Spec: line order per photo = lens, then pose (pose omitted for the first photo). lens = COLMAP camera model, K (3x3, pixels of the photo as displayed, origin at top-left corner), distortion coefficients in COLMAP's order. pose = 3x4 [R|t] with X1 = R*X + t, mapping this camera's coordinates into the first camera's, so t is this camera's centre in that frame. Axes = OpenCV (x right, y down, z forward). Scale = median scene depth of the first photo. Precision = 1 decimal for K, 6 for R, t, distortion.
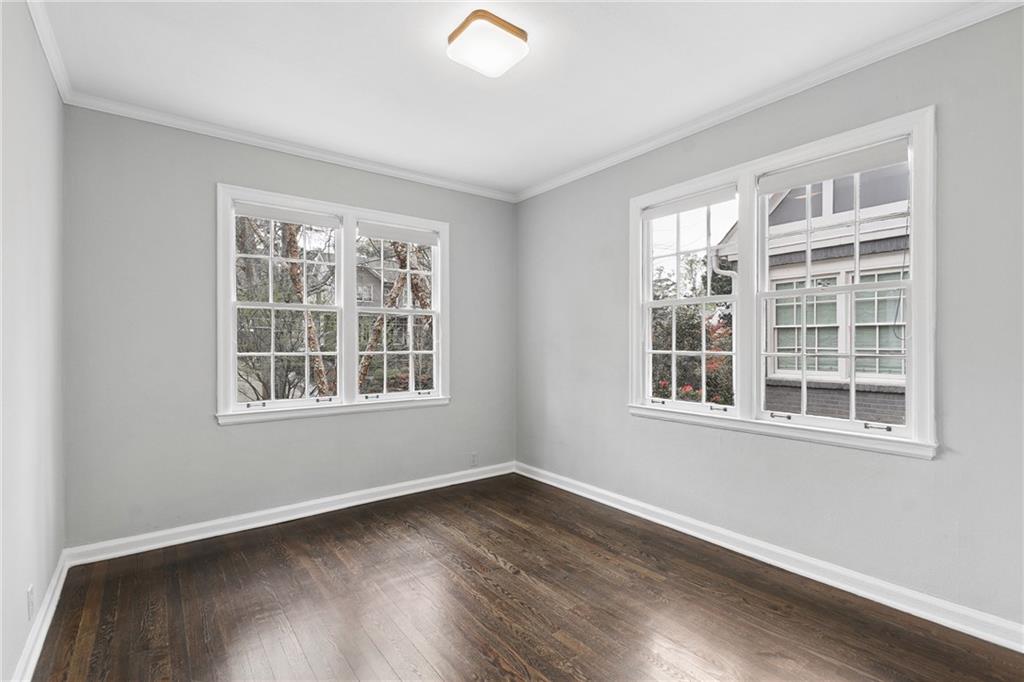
lens RADIAL K [[479.7, 0, 522.3], [0, 479.7, 341.7], [0, 0, 1]] dist [0.003255, 0.000486]
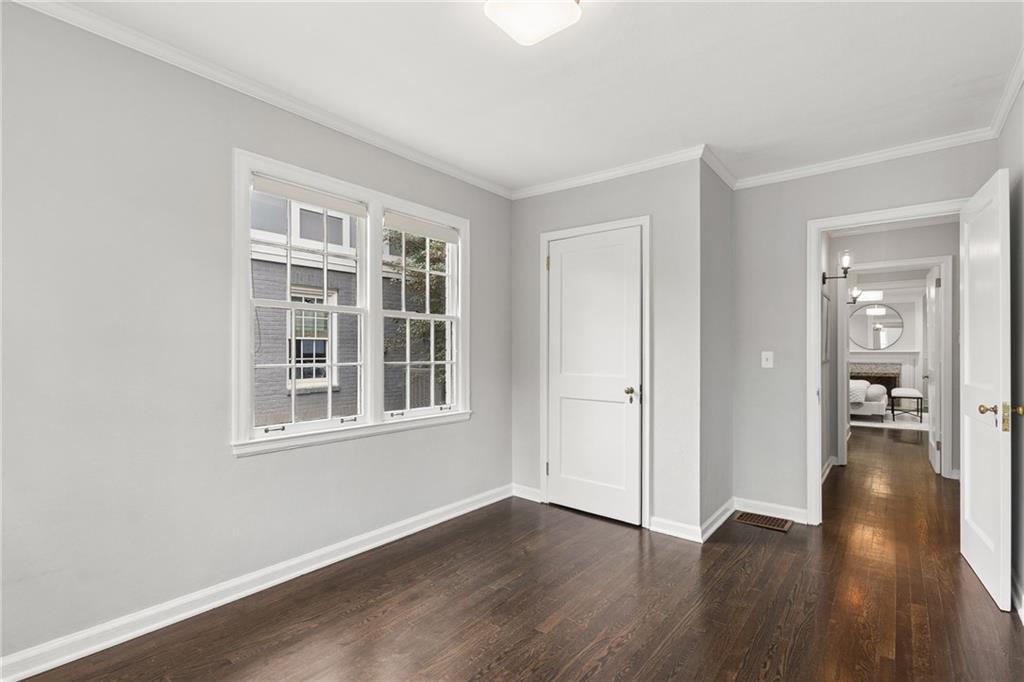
lens RADIAL K [[487.7, 0, 513.8], [0, 487.7, 352.3], [0, 0, 1]] dist [0.004279, 0.000365]
pose [[-0.254007, 0.007665, 0.967172, -0.667421], [0.003703, 0.999969, -0.006952, 0.007760], [-0.967195, 0.001816, -0.254028, 0.939822]]
